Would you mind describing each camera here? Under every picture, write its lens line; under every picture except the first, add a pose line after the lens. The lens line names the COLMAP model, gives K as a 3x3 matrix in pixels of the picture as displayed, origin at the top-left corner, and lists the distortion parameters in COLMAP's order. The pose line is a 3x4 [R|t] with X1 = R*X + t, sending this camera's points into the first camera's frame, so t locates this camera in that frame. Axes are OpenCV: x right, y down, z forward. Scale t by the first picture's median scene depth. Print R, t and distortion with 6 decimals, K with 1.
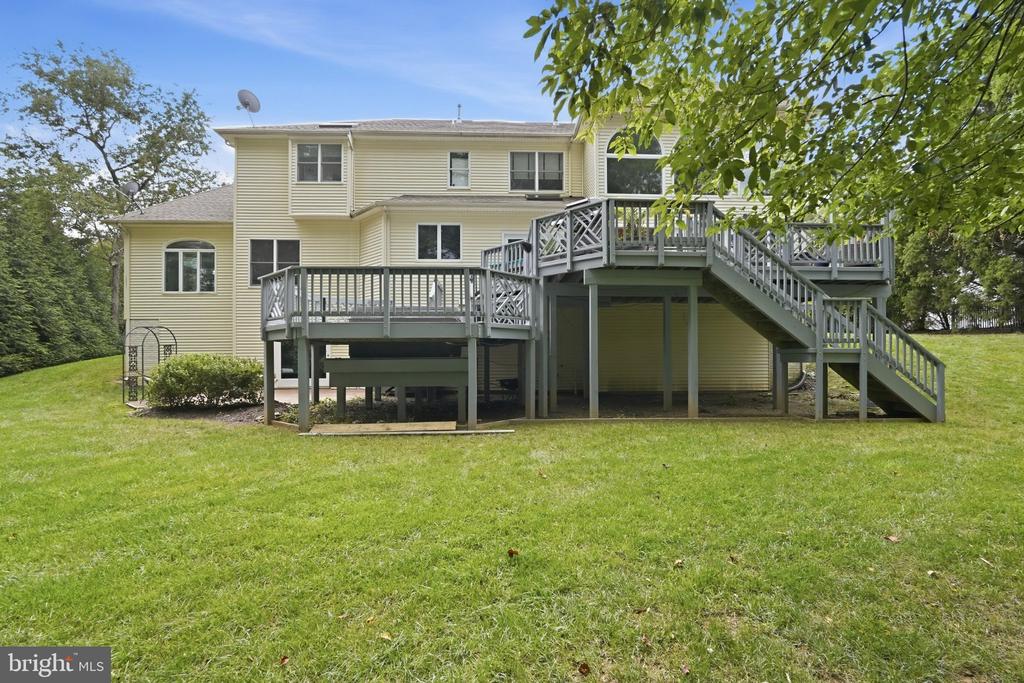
lens RADIAL K [[435.8, 0, 511.0], [0, 435.8, 347.6], [0, 0, 1]] dist [0.002160, 0.000346]
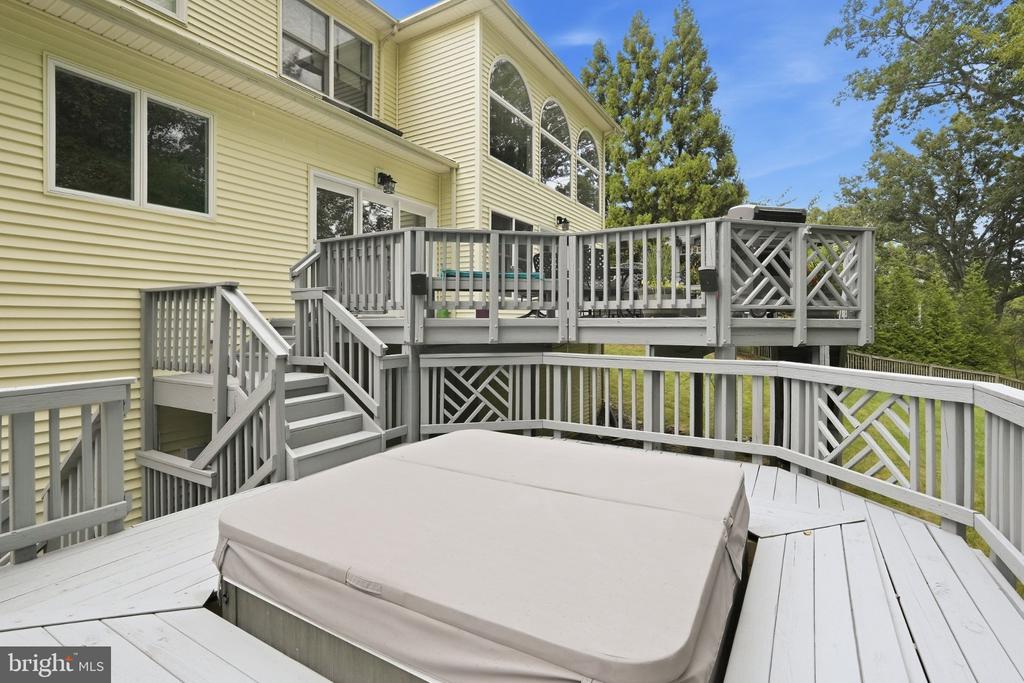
lens RADIAL K [[487.9, 0, 512.3], [0, 487.9, 324.9], [0, 0, 1]] dist [-0.015758, 0.000192]
pose [[0.541471, -0.001044, 0.840719, -0.306678], [-0.008900, 0.999936, 0.006974, -0.111976], [-0.840672, -0.011259, 0.541427, 0.548479]]
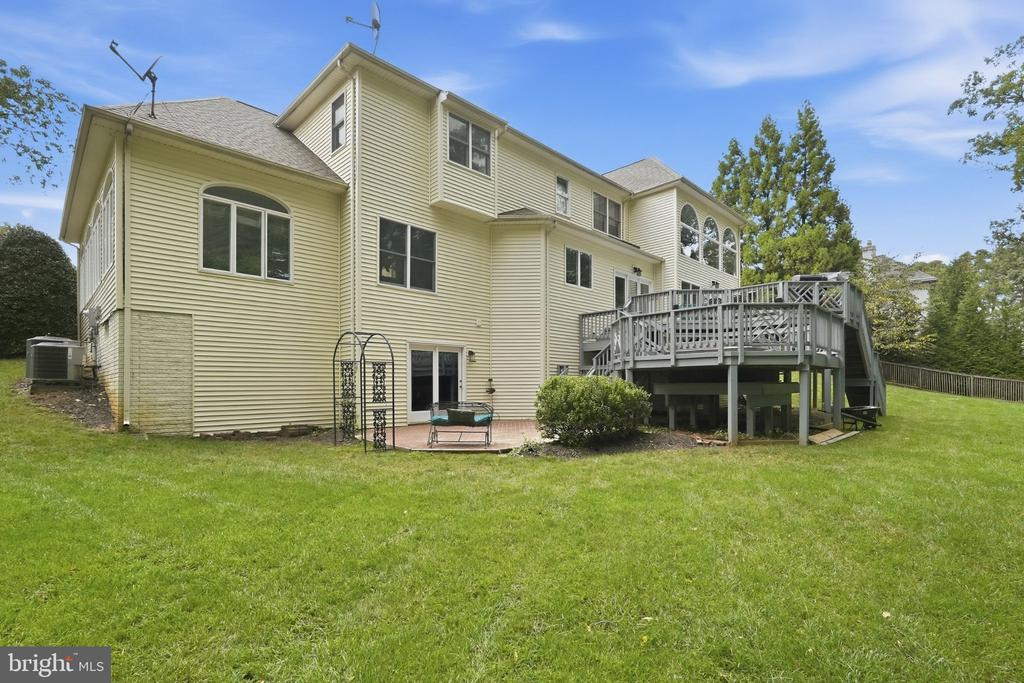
lens RADIAL K [[488.4, 0, 511.3], [0, 488.4, 383.9], [0, 0, 1]] dist [-0.000310, 0.001199]
pose [[0.730050, 0.005603, 0.683371, -0.997502], [-0.005048, 0.999983, -0.002806, 0.023844], [-0.683375, -0.001401, 0.730066, 0.278914]]
